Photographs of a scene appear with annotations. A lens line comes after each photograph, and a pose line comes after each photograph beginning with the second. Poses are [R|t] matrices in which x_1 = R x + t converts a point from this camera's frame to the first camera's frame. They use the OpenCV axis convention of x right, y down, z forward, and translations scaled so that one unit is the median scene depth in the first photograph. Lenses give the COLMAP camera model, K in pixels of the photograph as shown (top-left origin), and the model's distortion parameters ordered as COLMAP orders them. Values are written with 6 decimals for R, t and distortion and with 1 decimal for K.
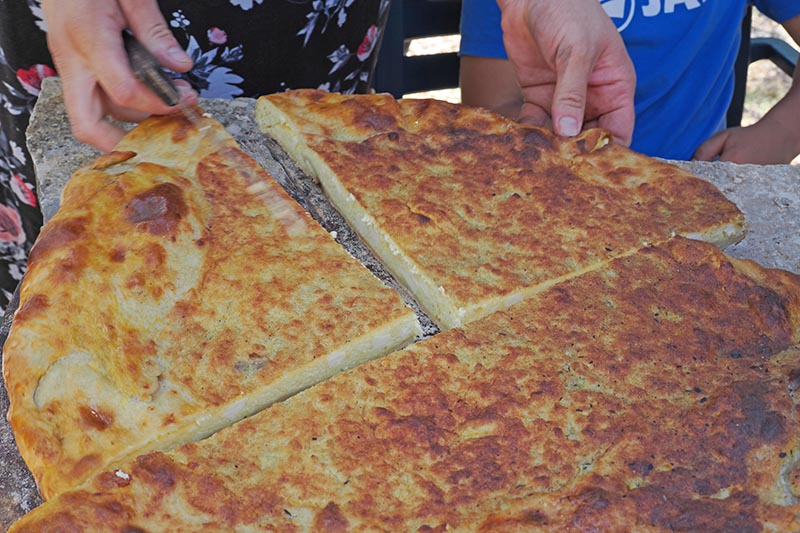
lens RADIAL K [[1141.6, 0, 400.0], [0, 1141.6, 266.5], [0, 0, 1]] dist [-0.614005, 0.014243]
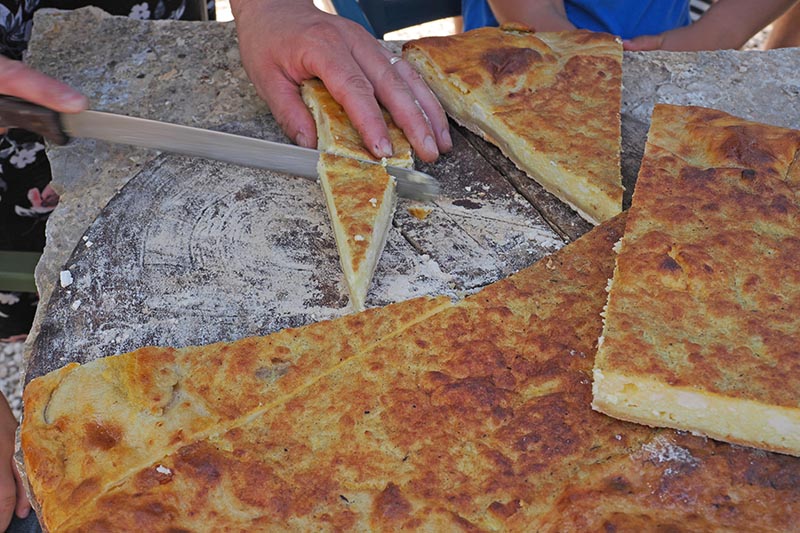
lens RADIAL K [[924.9, 0, 400.0], [0, 924.9, 266.5], [0, 0, 1]] dist [-0.022130, -0.019033]
pose [[0.995183, -0.090438, -0.037851, -0.008809], [0.092082, 0.994769, 0.044212, 0.001434], [0.033654, -0.047484, 0.998305, 0.237761]]
